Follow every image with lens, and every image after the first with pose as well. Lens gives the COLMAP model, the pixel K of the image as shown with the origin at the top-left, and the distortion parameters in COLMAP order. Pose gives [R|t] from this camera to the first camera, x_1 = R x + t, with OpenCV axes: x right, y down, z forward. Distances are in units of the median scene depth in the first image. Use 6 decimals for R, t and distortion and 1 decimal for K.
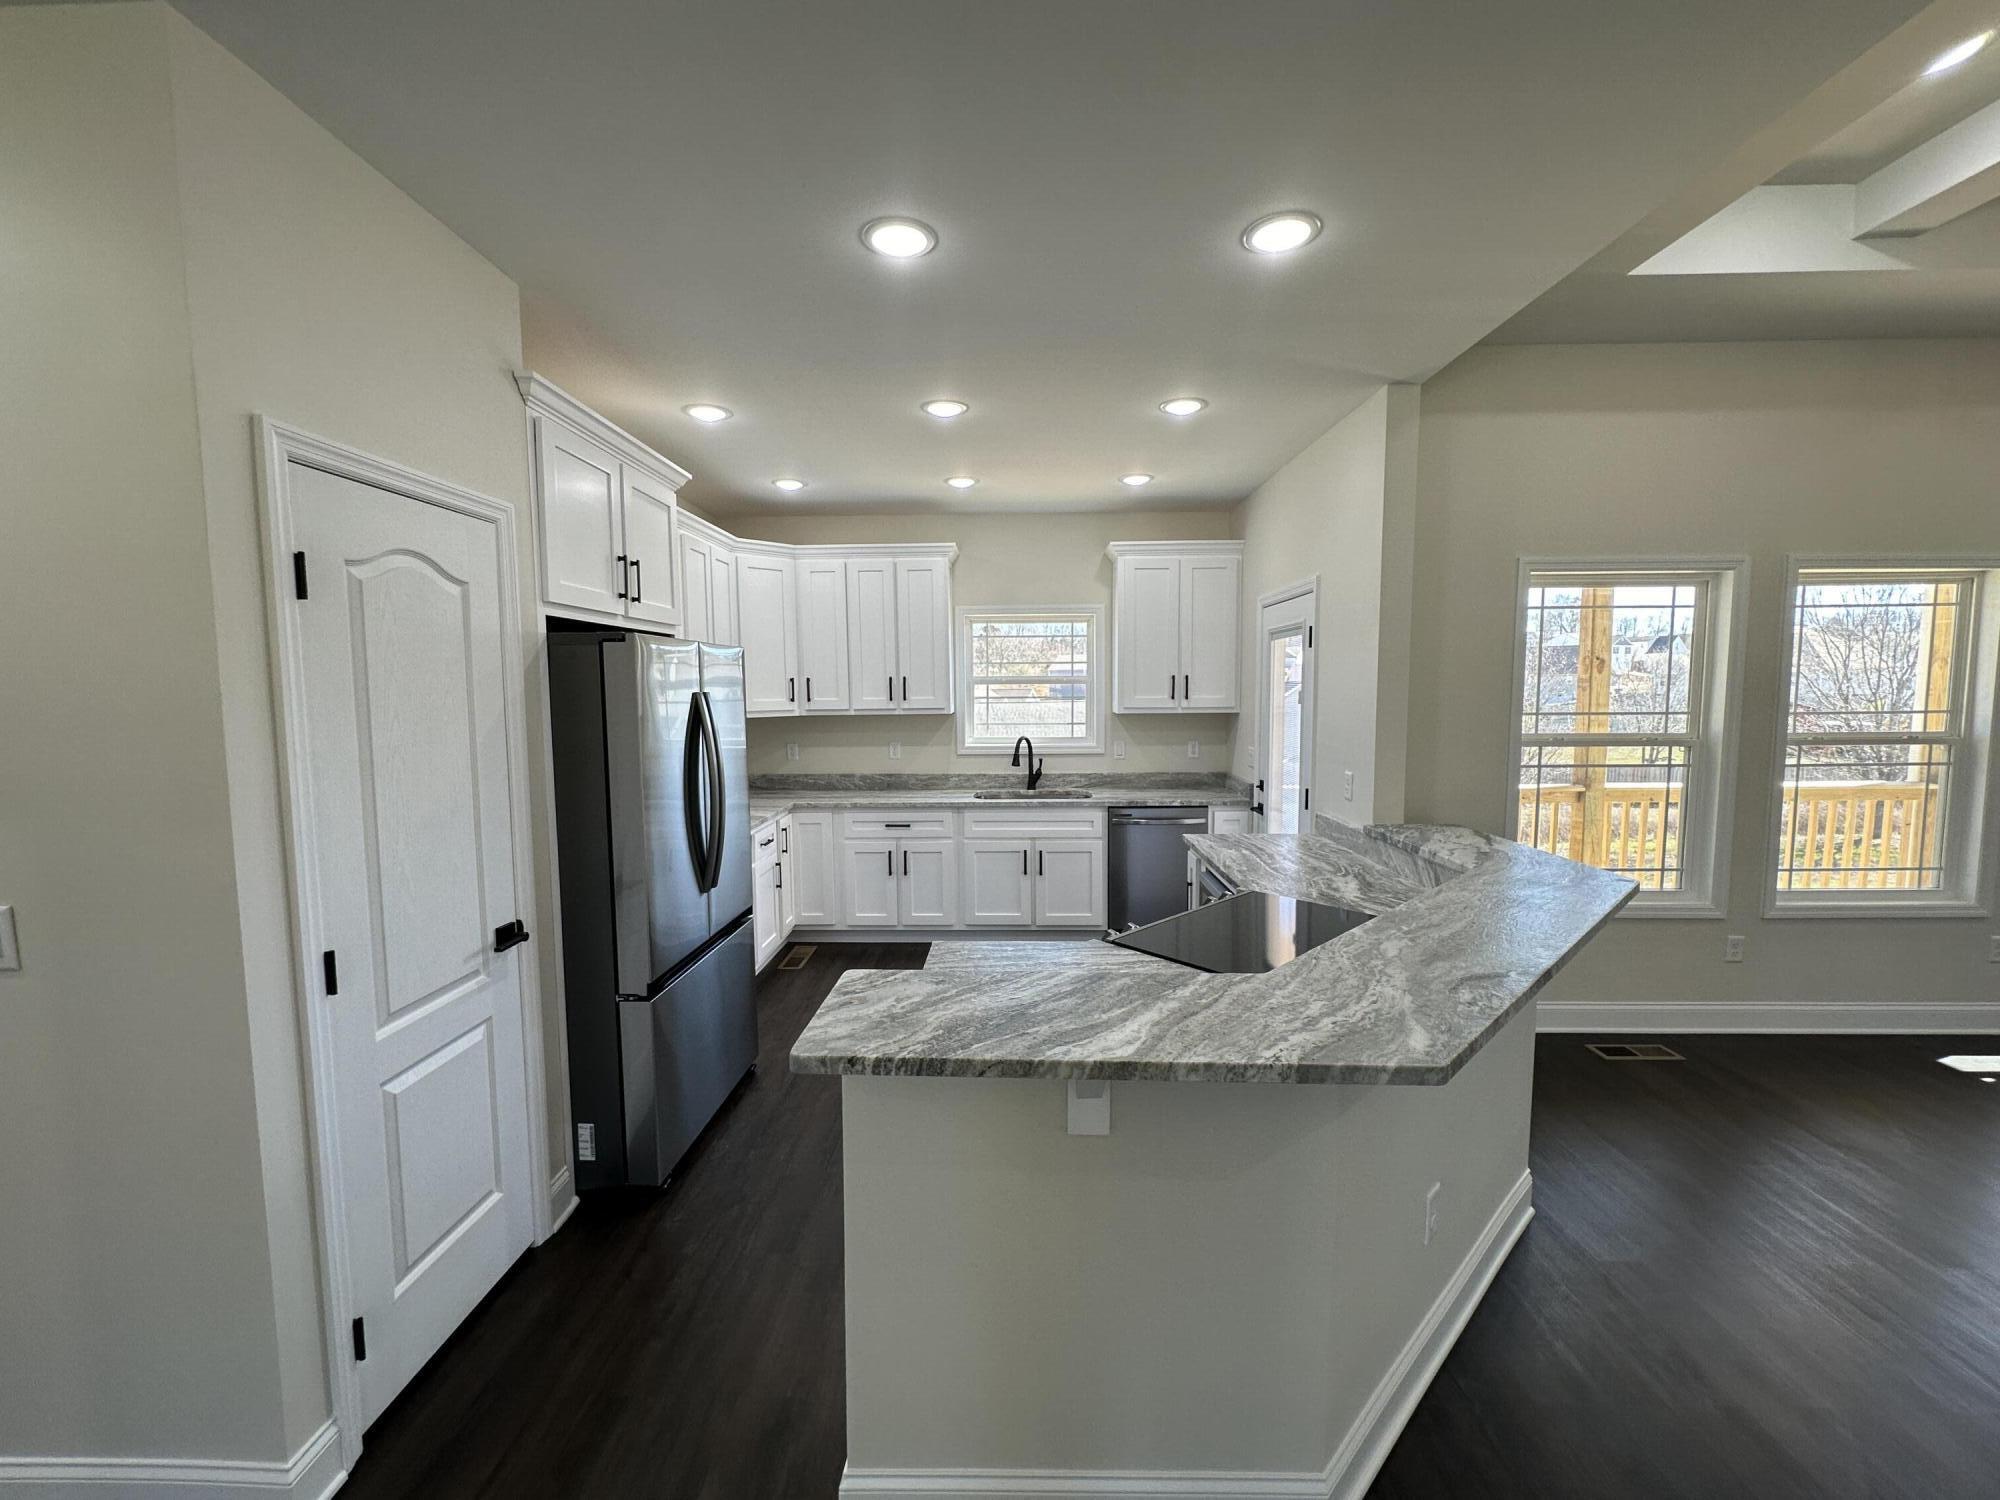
lens RADIAL K [[800.2, 0, 1001.4], [0, 800.2, 749.3], [0, 0, 1]] dist [-0.002962, 0.000816]
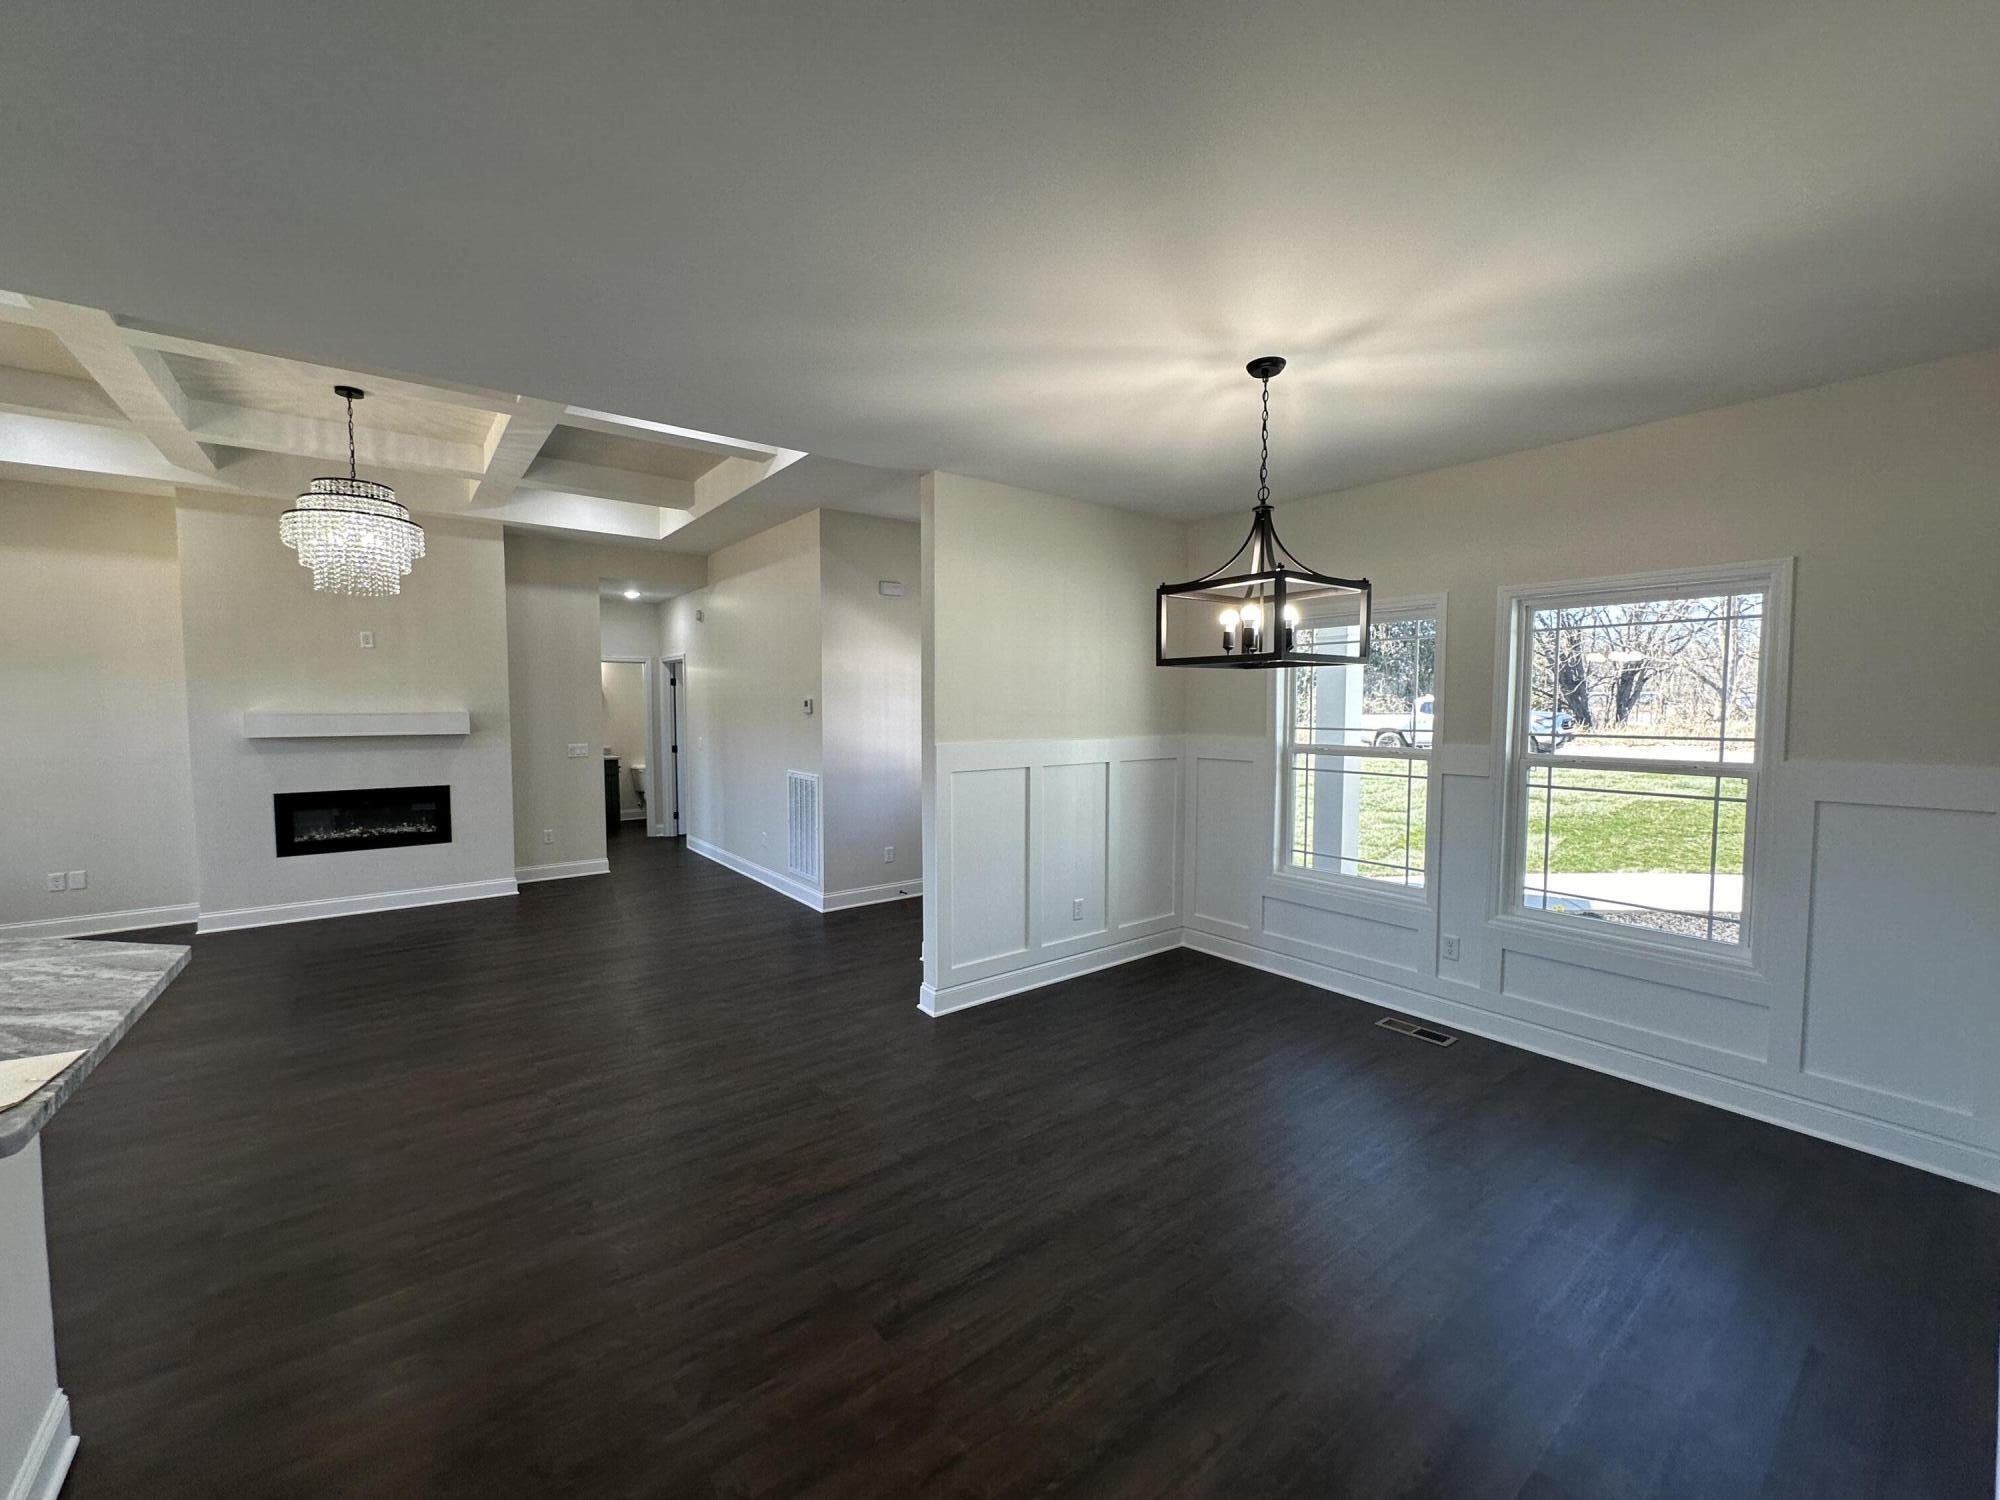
lens RADIAL K [[800.2, 0, 1001.4], [0, 800.2, 749.3], [0, 0, 1]] dist [-0.002962, 0.000816]
pose [[-0.632108, -0.039148, 0.773891, -0.697953], [0.067181, 0.992194, 0.105064, -0.017385], [-0.771962, 0.118402, -0.624544, 0.300633]]
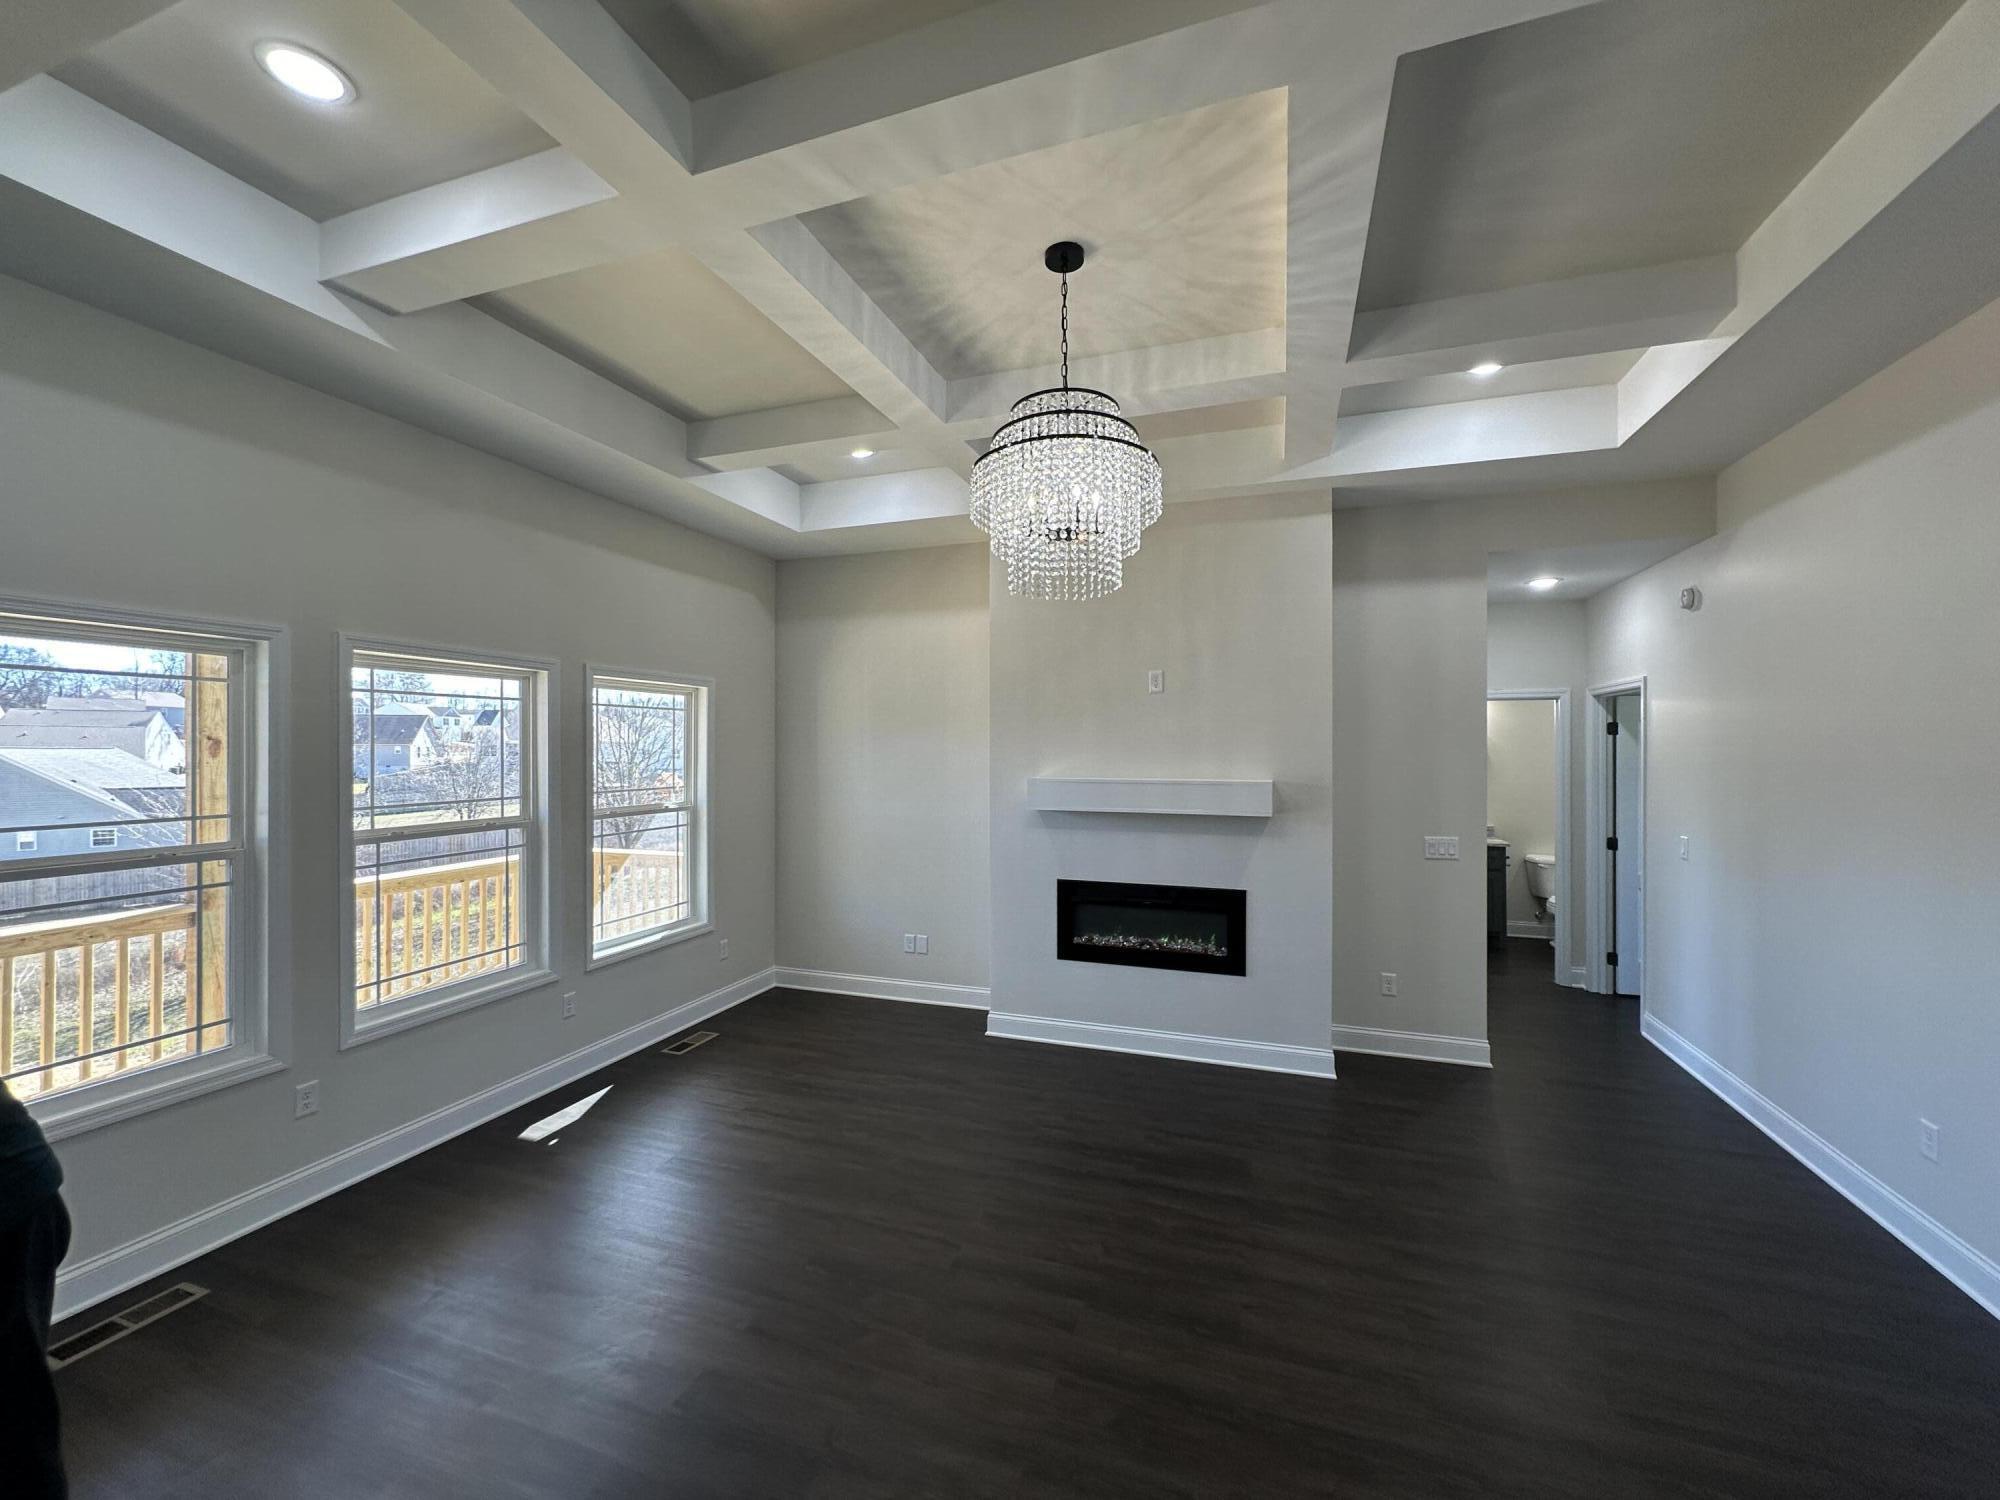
lens RADIAL K [[800.2, 0, 1001.4], [0, 800.2, 749.3], [0, 0, 1]] dist [-0.002962, 0.000816]
pose [[0.310048, 0.007121, 0.950694, 0.465373], [0.075251, 0.996651, -0.032007, -0.037662], [-0.947738, 0.081464, 0.308473, 0.051760]]
